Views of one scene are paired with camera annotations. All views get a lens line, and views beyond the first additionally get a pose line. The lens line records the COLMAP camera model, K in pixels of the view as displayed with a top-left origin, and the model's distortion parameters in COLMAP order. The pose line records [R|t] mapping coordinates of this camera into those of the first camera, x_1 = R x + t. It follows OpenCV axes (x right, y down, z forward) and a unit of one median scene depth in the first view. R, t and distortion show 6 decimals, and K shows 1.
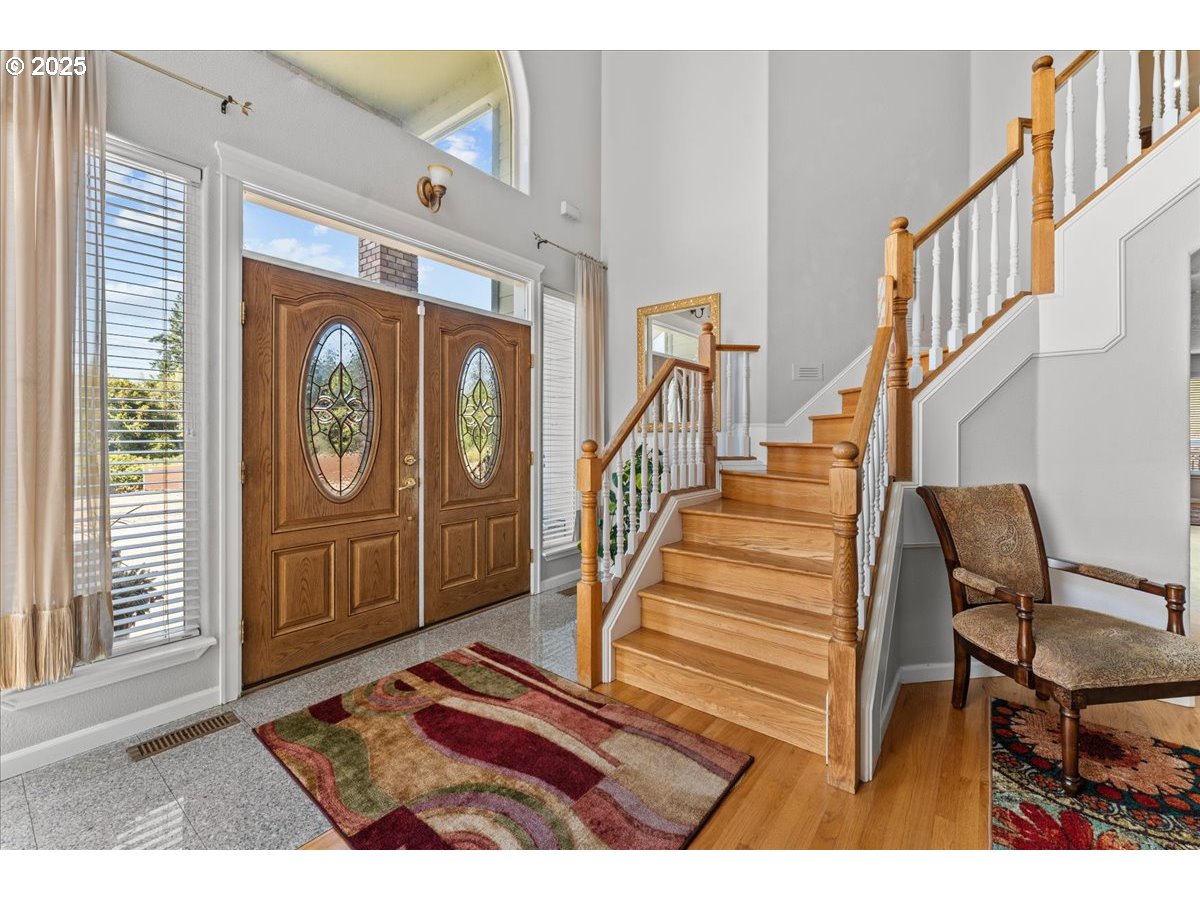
lens RADIAL K [[486.4, 0, 608.8], [0, 486.4, 438.6], [0, 0, 1]] dist [0.000043, 0.000214]
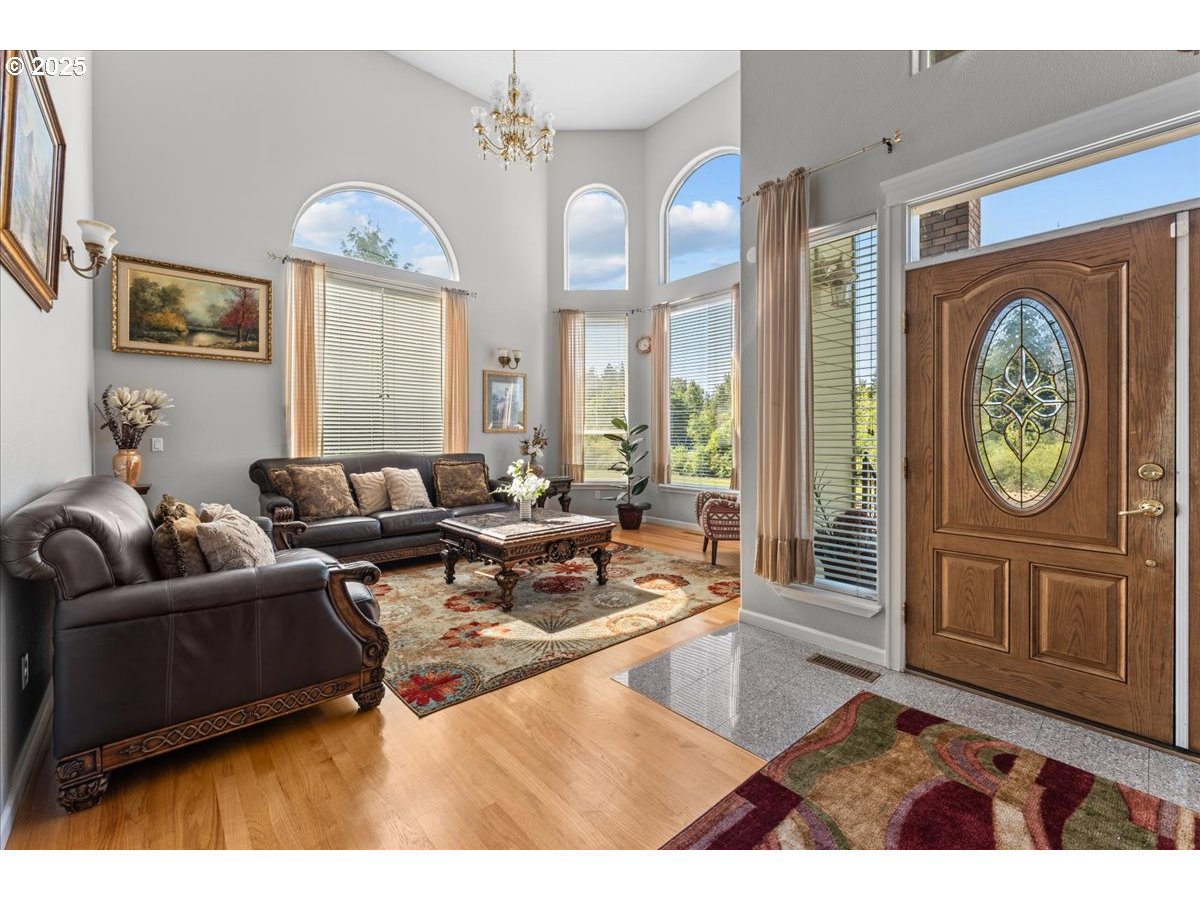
lens RADIAL K [[486.4, 0, 609.1], [0, 486.4, 440.7], [0, 0, 1]] dist [0.000043, 0.000214]
pose [[-0.149938, 0.007522, -0.988667, 0.402501], [-0.005224, 0.999951, 0.008400, 0.001343], [0.988682, 0.006425, -0.149891, 0.474337]]
